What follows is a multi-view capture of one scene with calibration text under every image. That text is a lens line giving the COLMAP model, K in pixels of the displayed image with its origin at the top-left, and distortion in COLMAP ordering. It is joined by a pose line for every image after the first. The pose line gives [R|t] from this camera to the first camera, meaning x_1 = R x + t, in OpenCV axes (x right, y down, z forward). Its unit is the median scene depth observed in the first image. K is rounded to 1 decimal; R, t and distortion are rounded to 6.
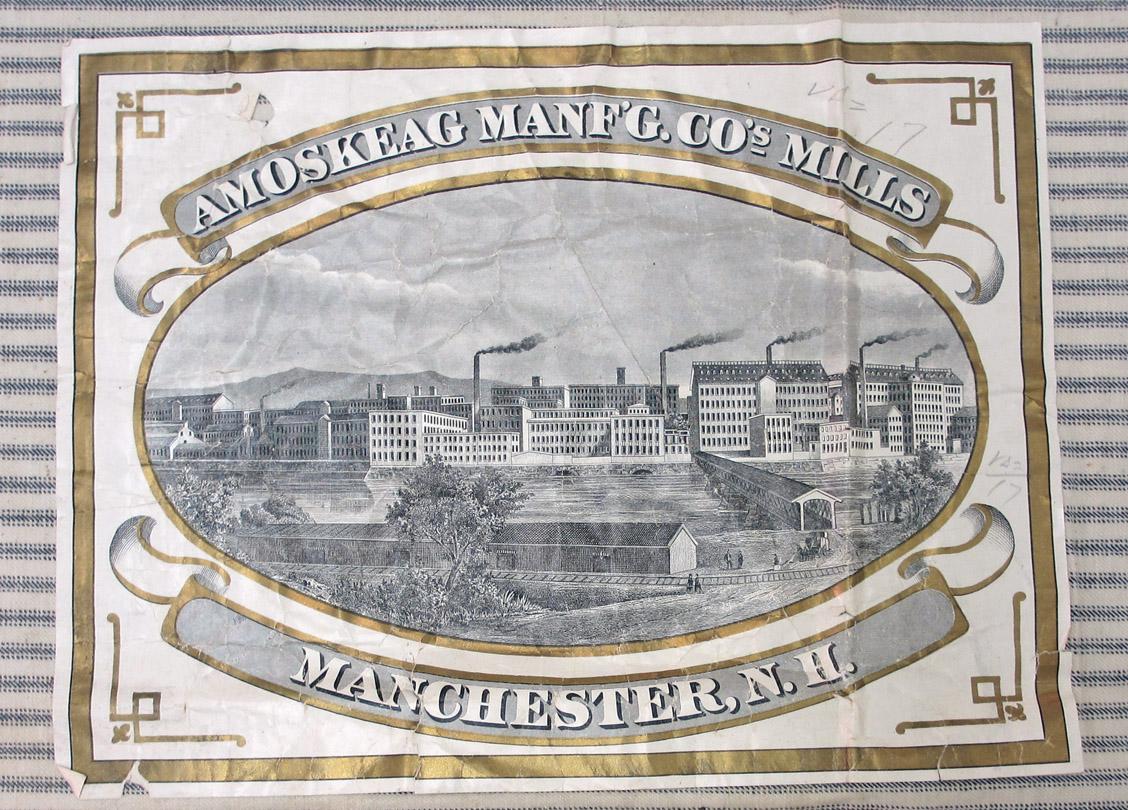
lens RADIAL K [[1021.9, 0, 566.0], [0, 1021.9, 402.8], [0, 0, 1]] dist [-0.016309, 0.011900]
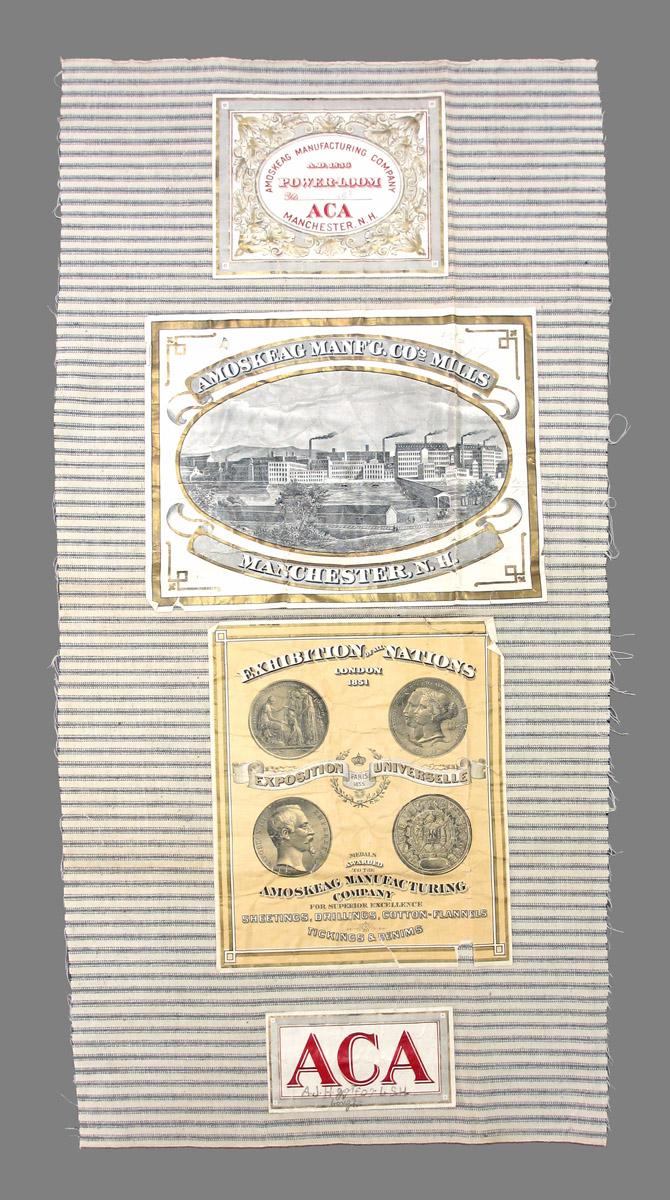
lens RADIAL K [[1149.8, 0, 334.5], [0, 1149.8, 603.0], [0, 0, 1]] dist [-0.037965, 0.000000]
pose [[0.999933, -0.000721, -0.011584, 0.005682], [0.000741, 0.999998, 0.001783, 0.354859], [0.011583, -0.001792, 0.999931, -1.863101]]
